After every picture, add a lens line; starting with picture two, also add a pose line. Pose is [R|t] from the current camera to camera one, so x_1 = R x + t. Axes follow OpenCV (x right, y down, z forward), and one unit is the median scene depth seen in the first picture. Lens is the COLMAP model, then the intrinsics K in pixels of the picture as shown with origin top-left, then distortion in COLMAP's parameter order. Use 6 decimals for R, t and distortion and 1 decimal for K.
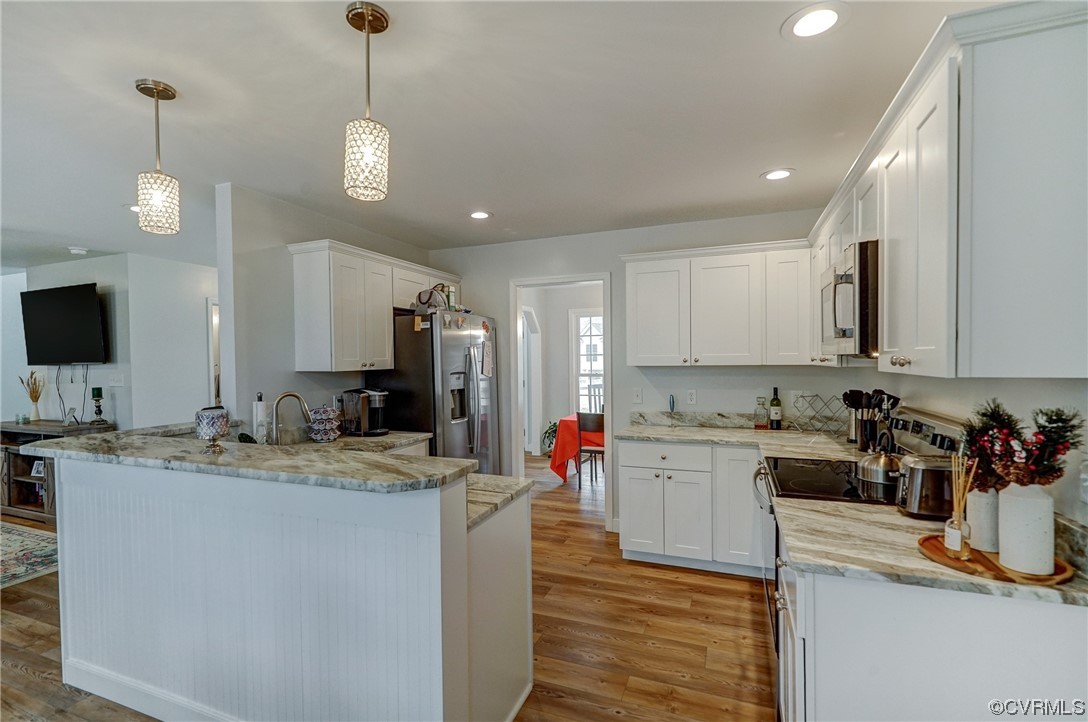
lens RADIAL K [[503.4, 0, 529.4], [0, 503.4, 369.4], [0, 0, 1]] dist [-0.001212, -0.000321]
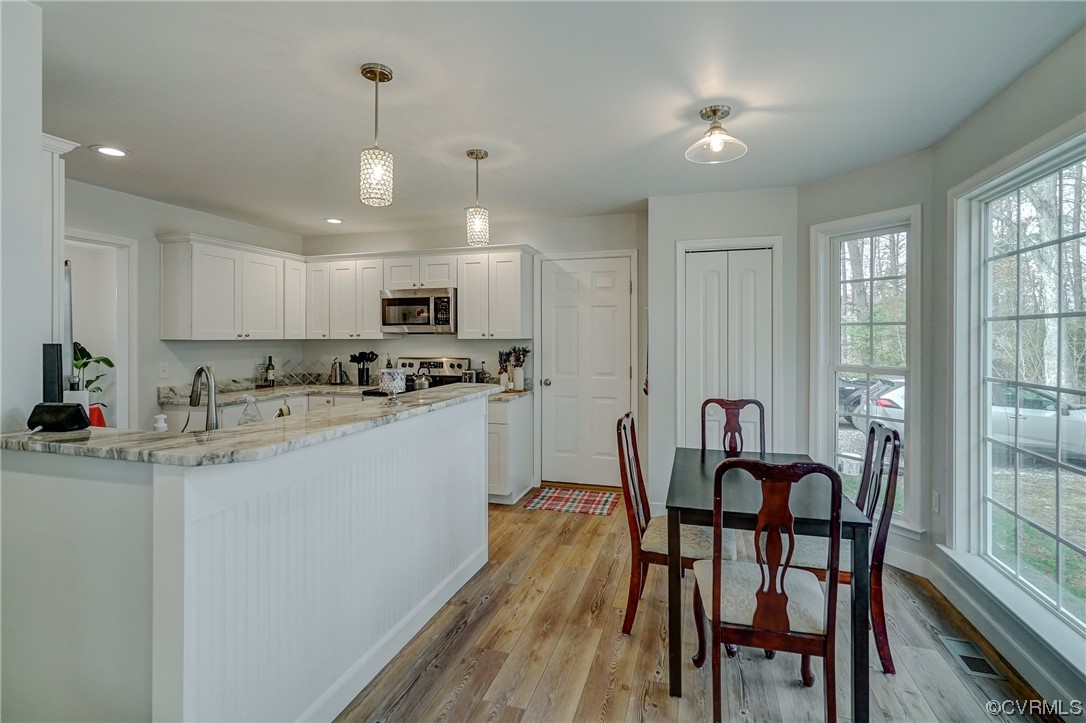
lens RADIAL K [[517.7, 0, 541.8], [0, 517.7, 347.5], [0, 0, 1]] dist [-0.001380, -0.000259]
pose [[-0.093053, -0.009464, 0.995616, -0.951064], [0.022175, 0.999687, 0.011575, 0.012380], [-0.995414, 0.023155, -0.092814, 0.387560]]
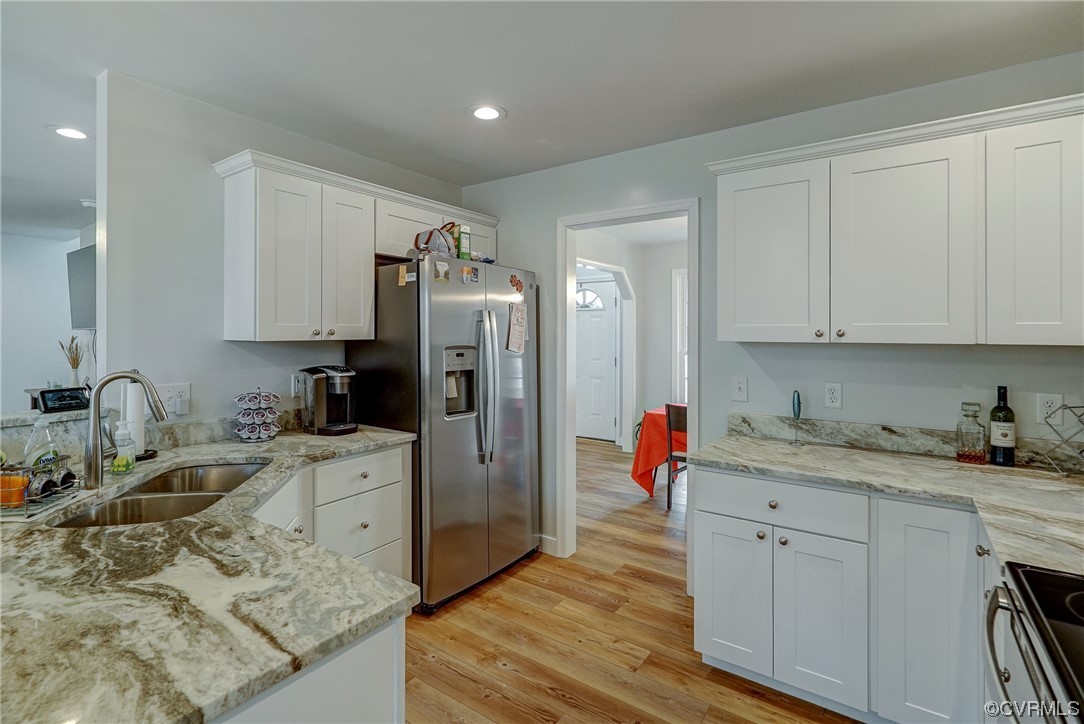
lens RADIAL K [[511.8, 0, 544.6], [0, 511.8, 333.2], [0, 0, 1]] dist [-0.000952, -0.000428]
pose [[0.974687, 0.014422, -0.223107, 0.130191], [-0.019023, 0.999648, -0.018488, -0.001271], [0.222762, 0.022264, 0.974619, 0.349030]]
